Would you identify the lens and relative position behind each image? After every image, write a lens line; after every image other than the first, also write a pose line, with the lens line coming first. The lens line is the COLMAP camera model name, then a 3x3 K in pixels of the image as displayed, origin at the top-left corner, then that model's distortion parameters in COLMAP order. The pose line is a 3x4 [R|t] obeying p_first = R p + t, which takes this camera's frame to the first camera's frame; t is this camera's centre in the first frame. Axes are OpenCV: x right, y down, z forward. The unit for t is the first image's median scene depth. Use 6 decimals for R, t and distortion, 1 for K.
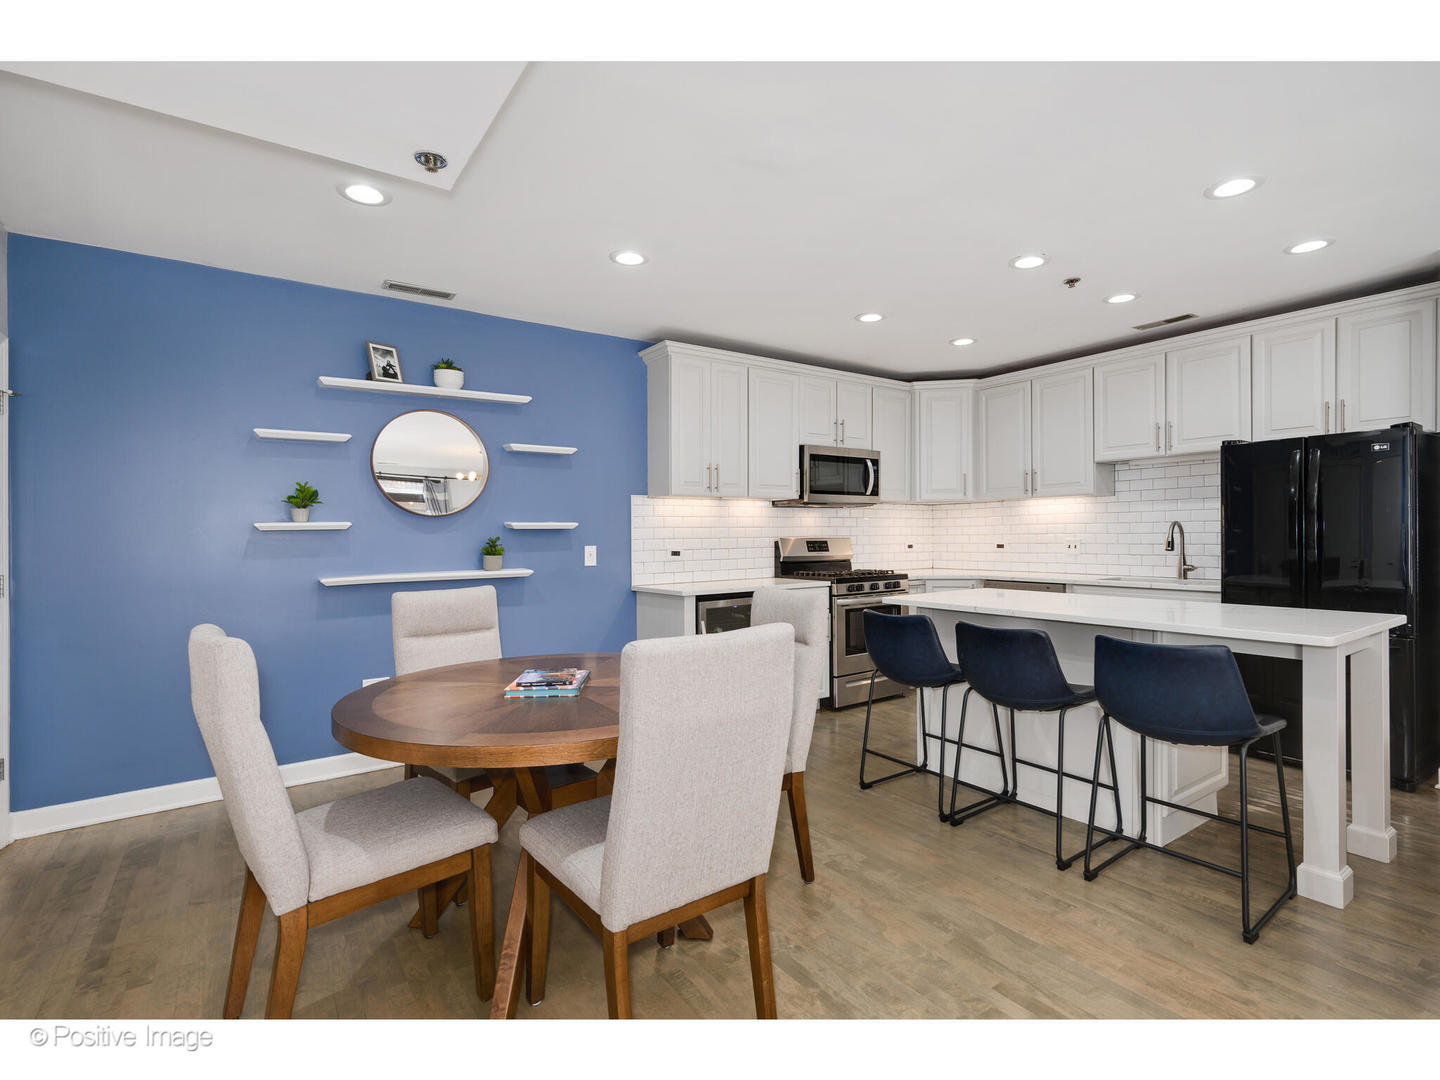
lens RADIAL K [[661.3, 0, 727.2], [0, 661.3, 537.5], [0, 0, 1]] dist [0.008933, -0.002192]
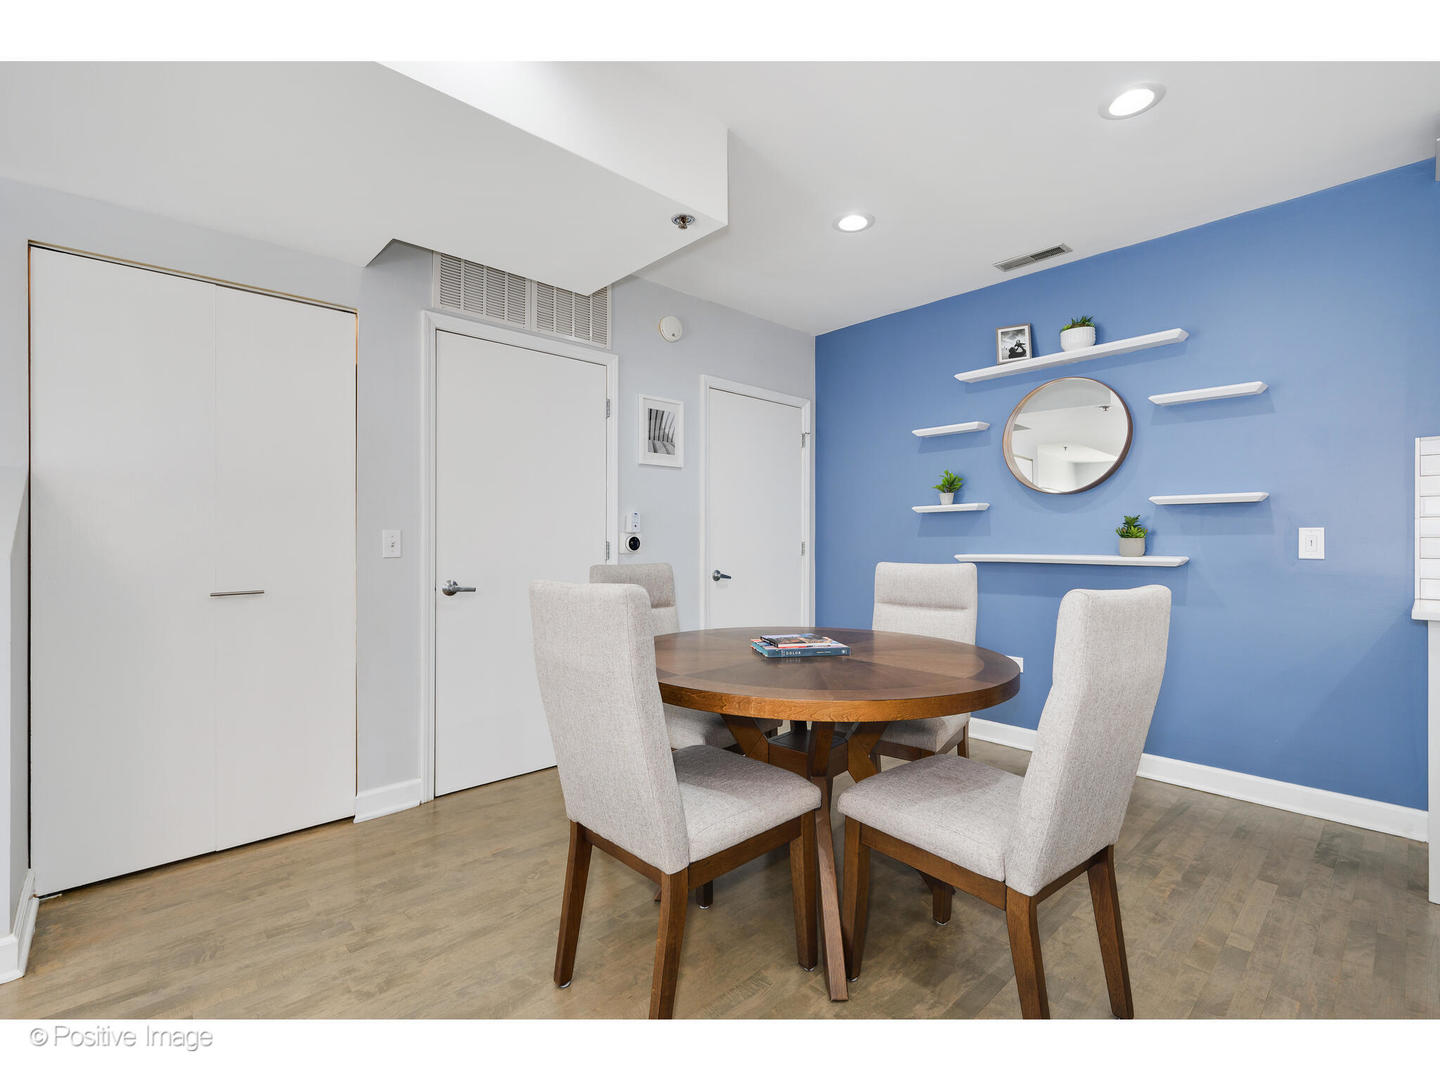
lens RADIAL K [[656.5, 0, 720.8], [0, 656.5, 538.2], [0, 0, 1]] dist [0.004413, -0.000679]
pose [[0.150863, 0.012034, -0.988481, 0.328977], [-0.005961, 0.999919, 0.011263, 0.018817], [0.988537, 0.004193, 0.150923, 0.333903]]
